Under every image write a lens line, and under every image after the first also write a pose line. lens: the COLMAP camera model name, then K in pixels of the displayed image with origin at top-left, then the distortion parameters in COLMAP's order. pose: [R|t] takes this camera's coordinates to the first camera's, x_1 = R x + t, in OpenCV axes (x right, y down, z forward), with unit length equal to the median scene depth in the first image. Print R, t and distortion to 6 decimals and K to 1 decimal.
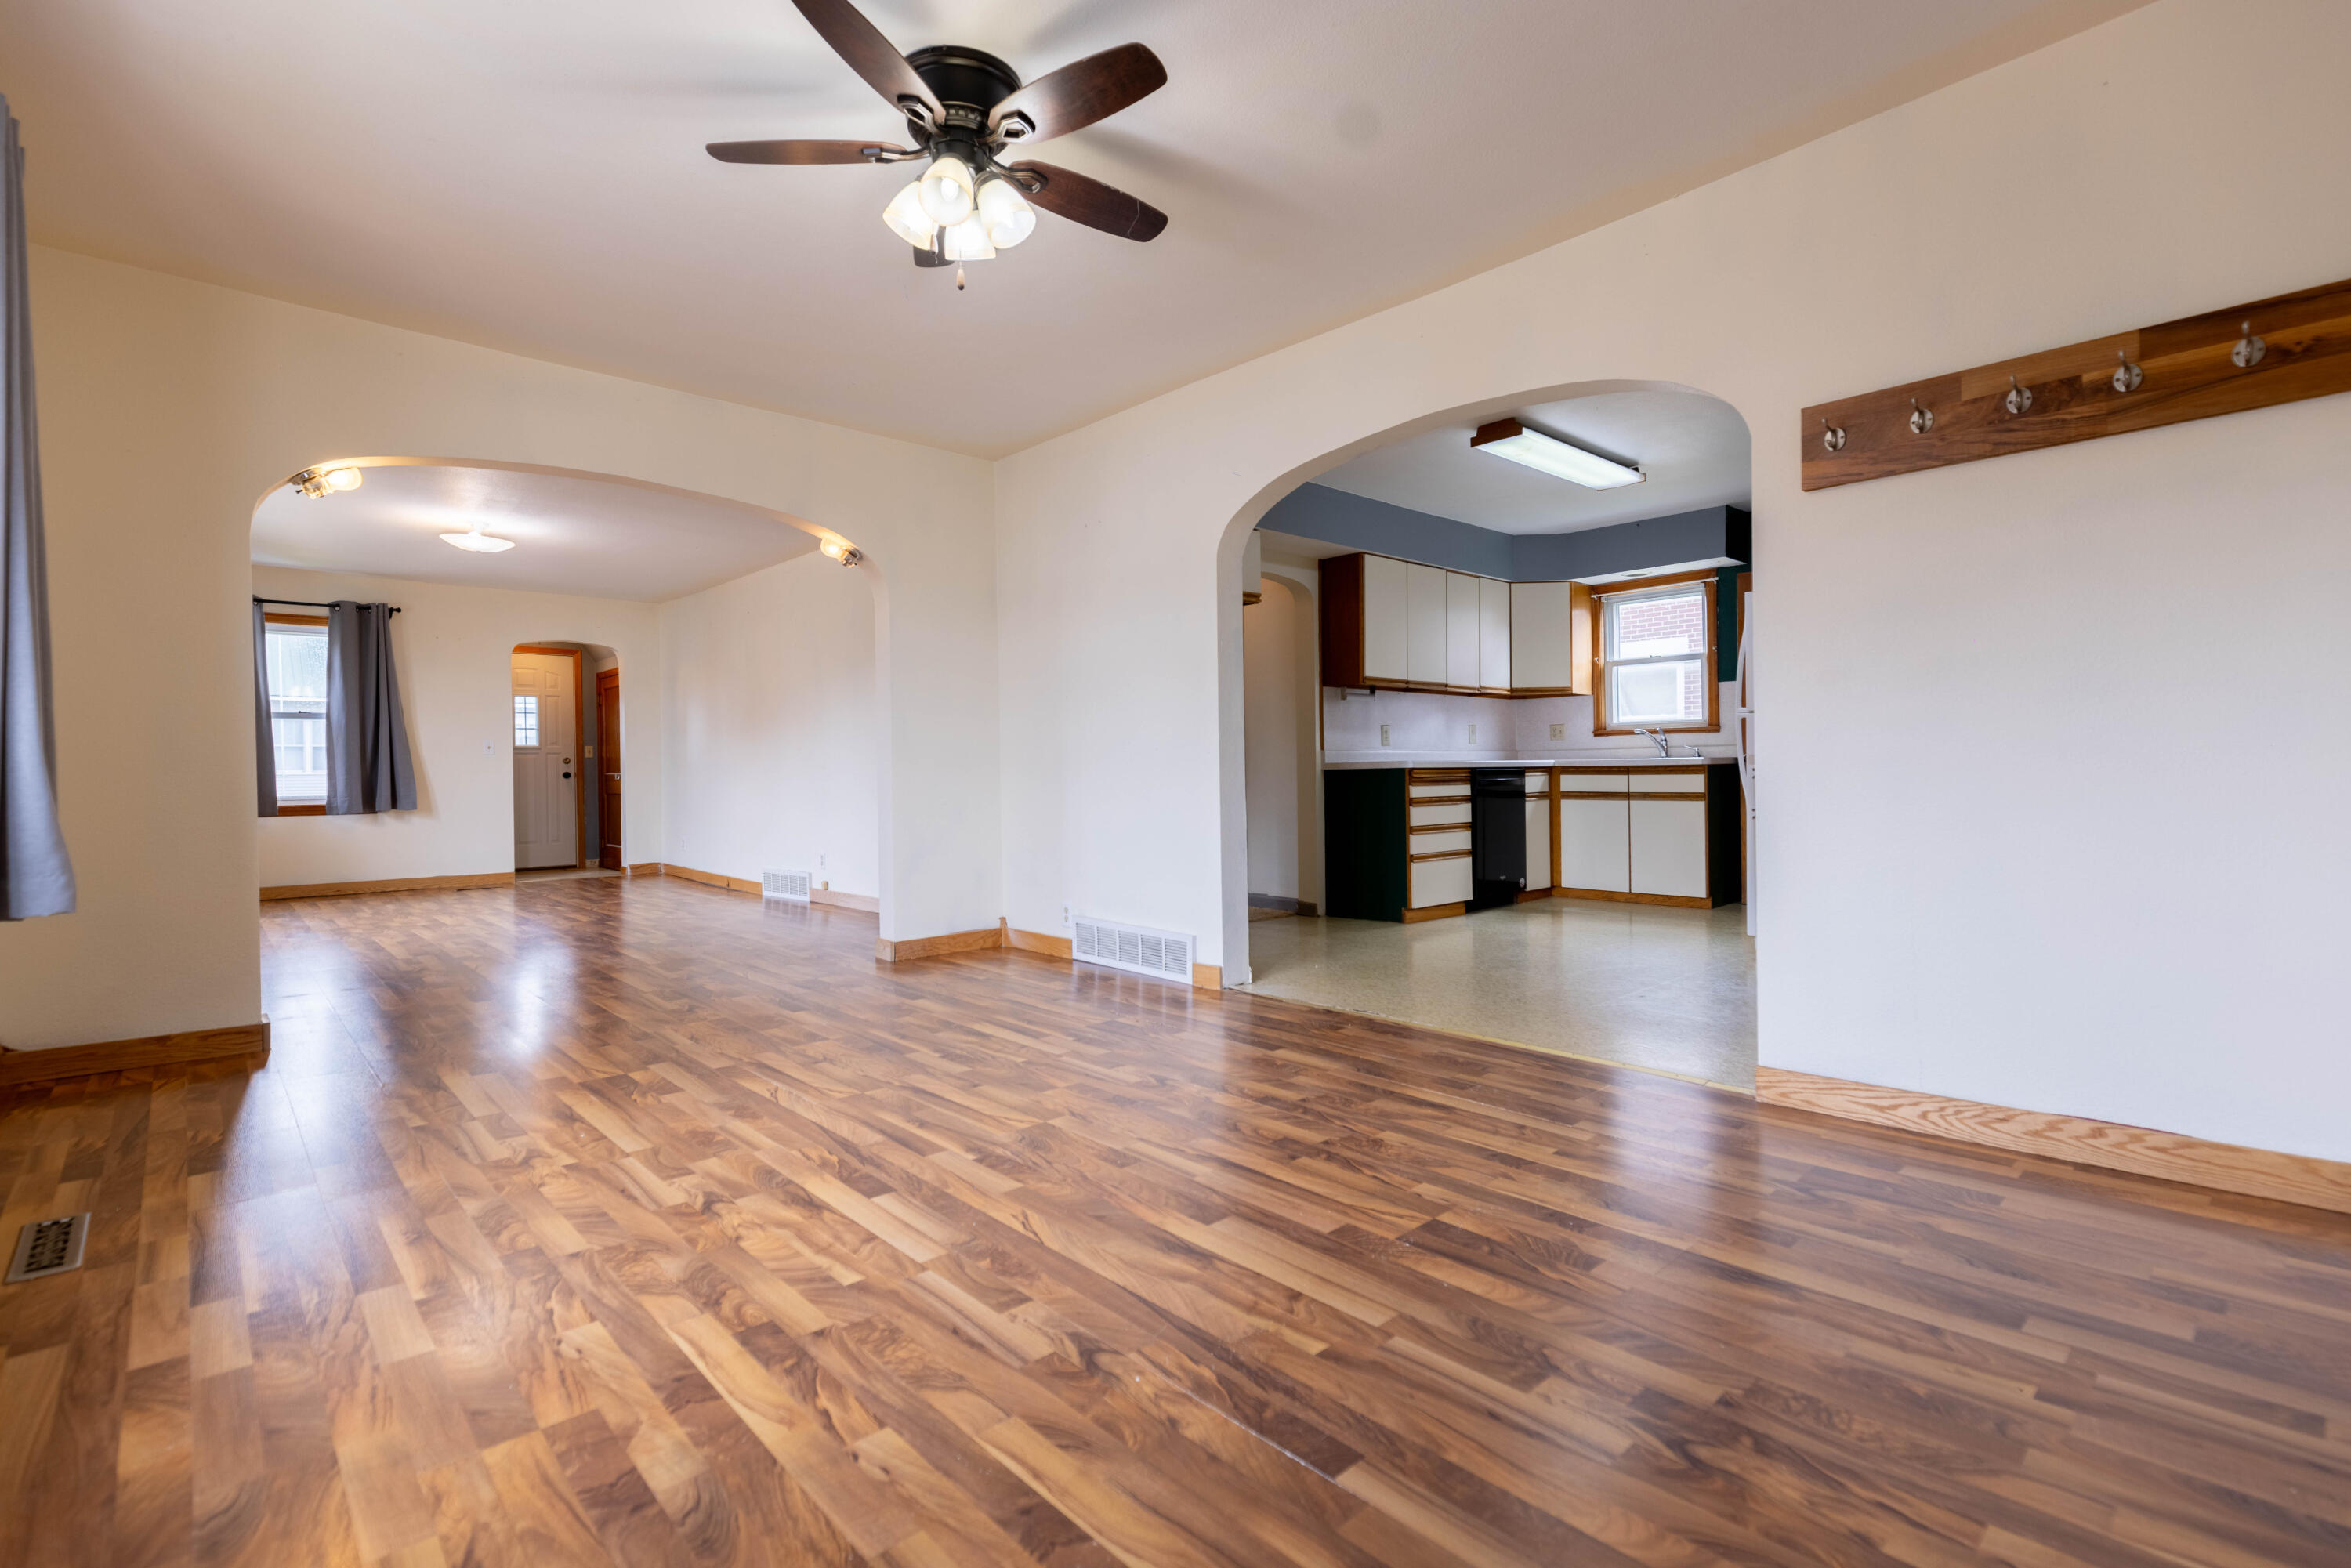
lens RADIAL K [[1071.8, 0, 1158.2], [0, 1071.8, 778.3], [0, 0, 1]] dist [0.009652, -0.001893]
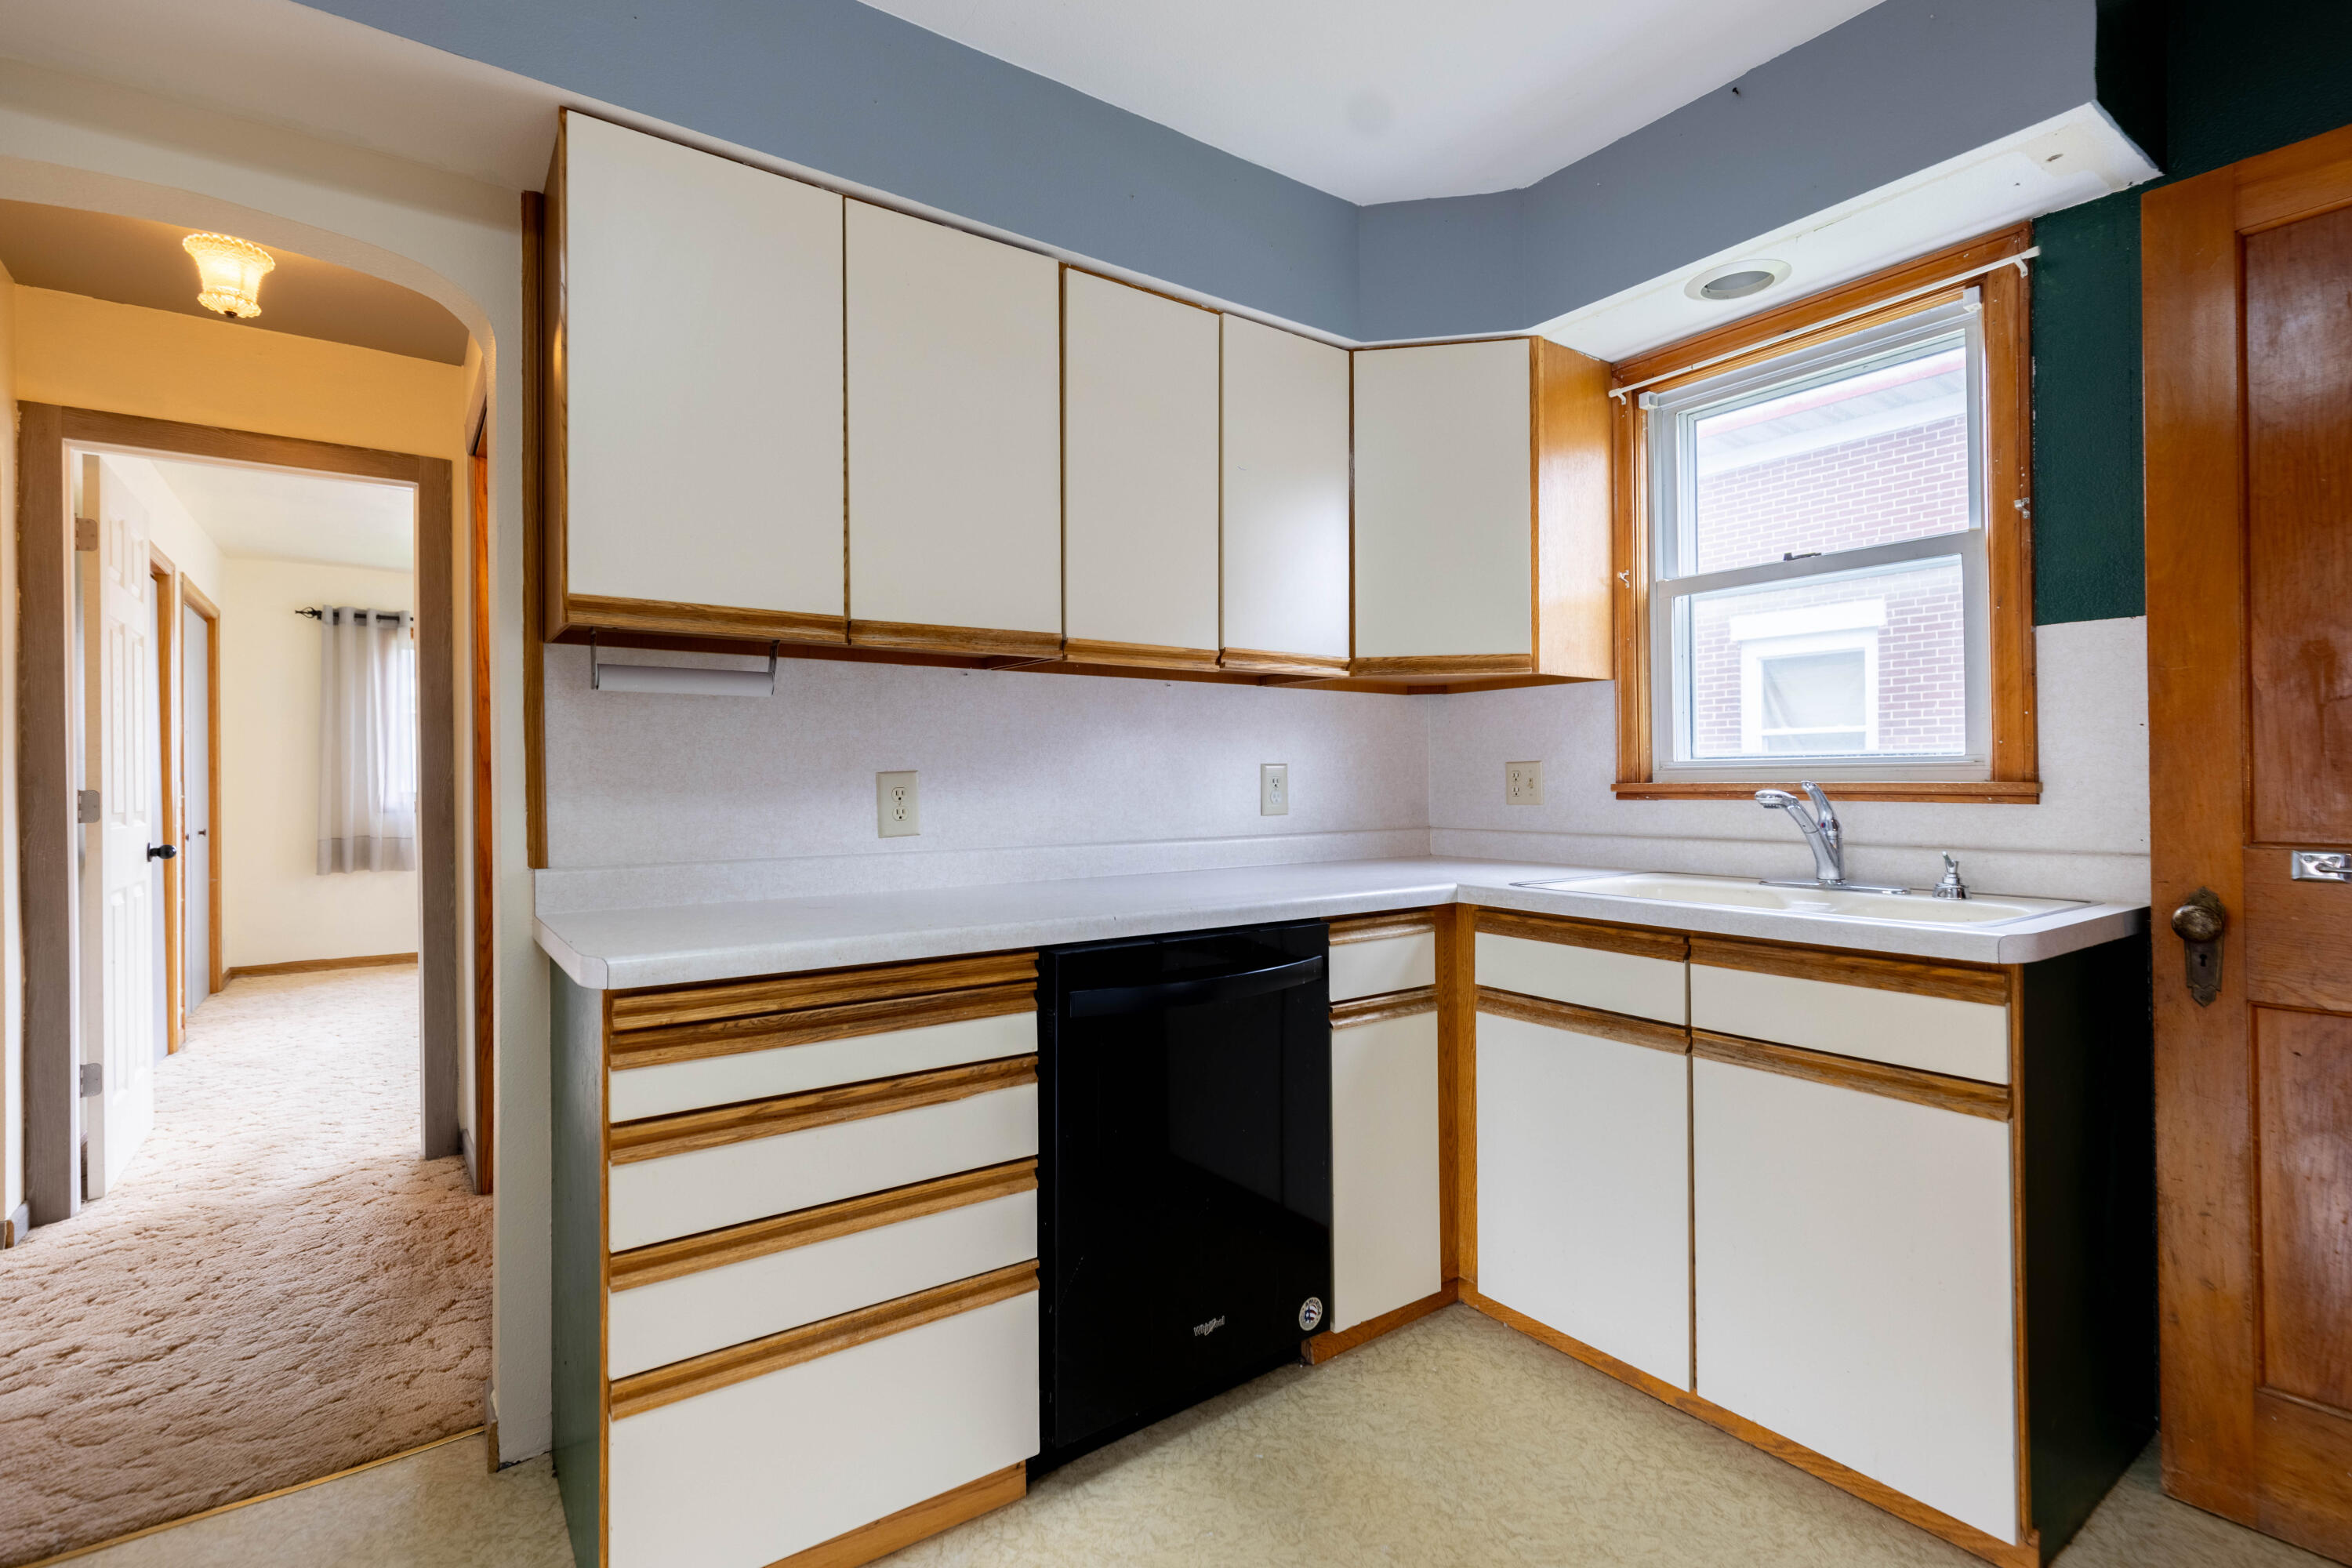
lens RADIAL K [[1072.3, 0, 1166.1], [0, 1072.3, 775.2], [0, 0, 1]] dist [0.009652, -0.001893]
pose [[0.992857, 0.005568, -0.119185, 0.351885], [-0.006770, 0.999930, -0.009685, -0.049079], [0.119122, 0.010422, 0.992825, 0.741476]]
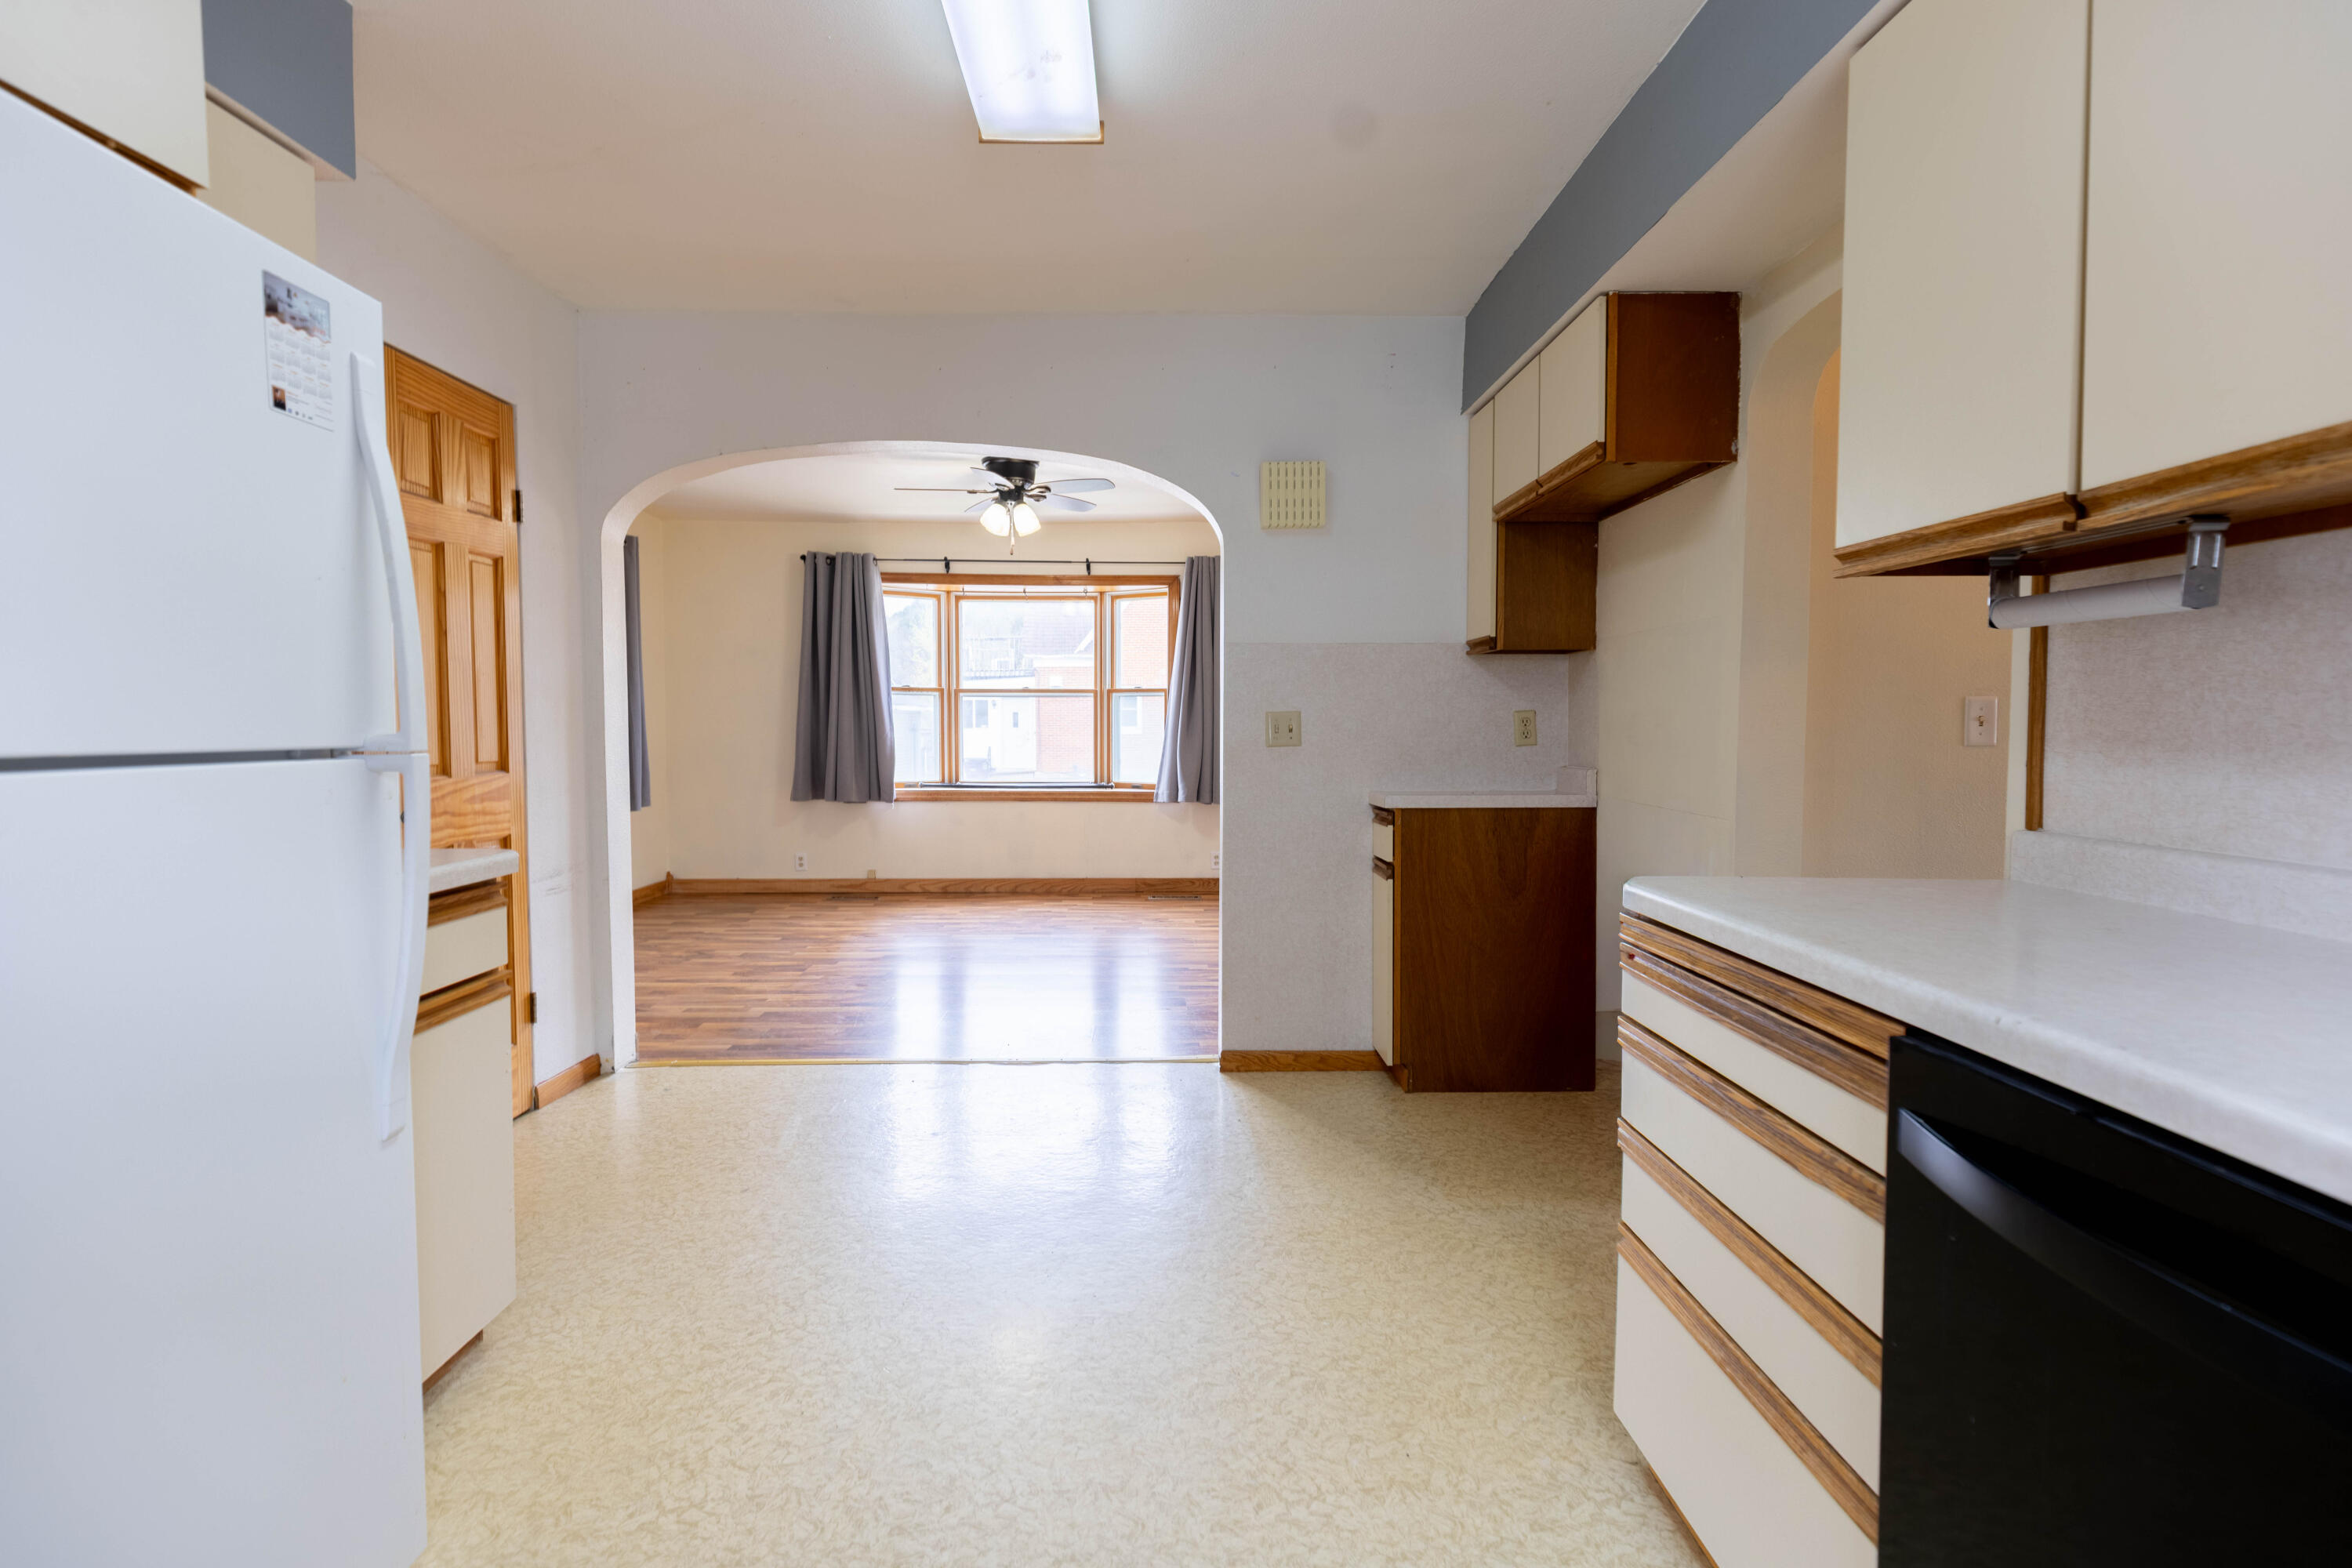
lens RADIAL K [[1072.3, 0, 1169.6], [0, 1072.3, 772.2], [0, 0, 1]] dist [0.009652, -0.001893]
pose [[-0.657940, 0.047534, -0.751569, 0.480225], [0.000646, 0.998041, 0.062557, -0.056000], [0.753070, 0.040674, -0.656682, 1.018227]]
